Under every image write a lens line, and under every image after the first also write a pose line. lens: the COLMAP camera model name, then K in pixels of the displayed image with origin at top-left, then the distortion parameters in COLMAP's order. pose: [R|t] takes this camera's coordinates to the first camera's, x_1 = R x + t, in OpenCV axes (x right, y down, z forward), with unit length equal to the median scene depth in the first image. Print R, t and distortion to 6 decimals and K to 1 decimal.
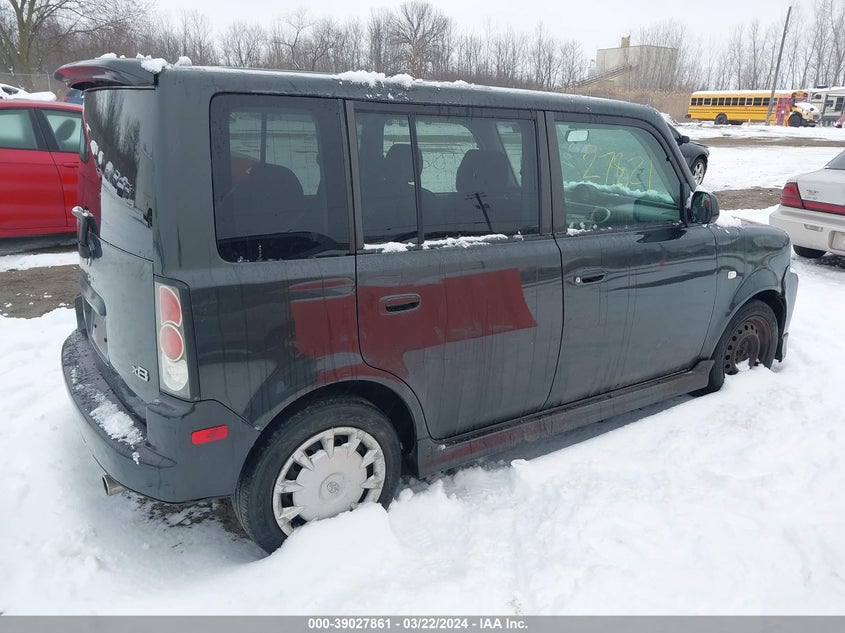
lens RADIAL K [[662.4, 0, 422.5], [0, 662.4, 316.5], [0, 0, 1]] dist [0.089390, -0.131496]
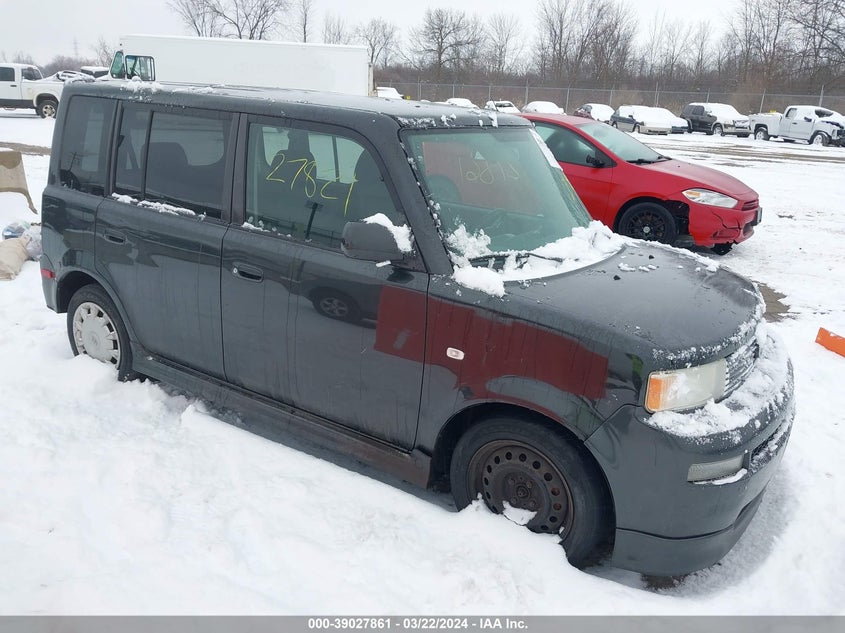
lens RADIAL K [[662.4, 0, 422.5], [0, 662.4, 316.5], [0, 0, 1]] dist [0.089390, -0.131496]
pose [[0.386896, 0.278737, -0.878986, 1.348417], [-0.308630, 0.937387, 0.161410, -0.258273], [0.868941, 0.208832, 0.448698, 0.820581]]
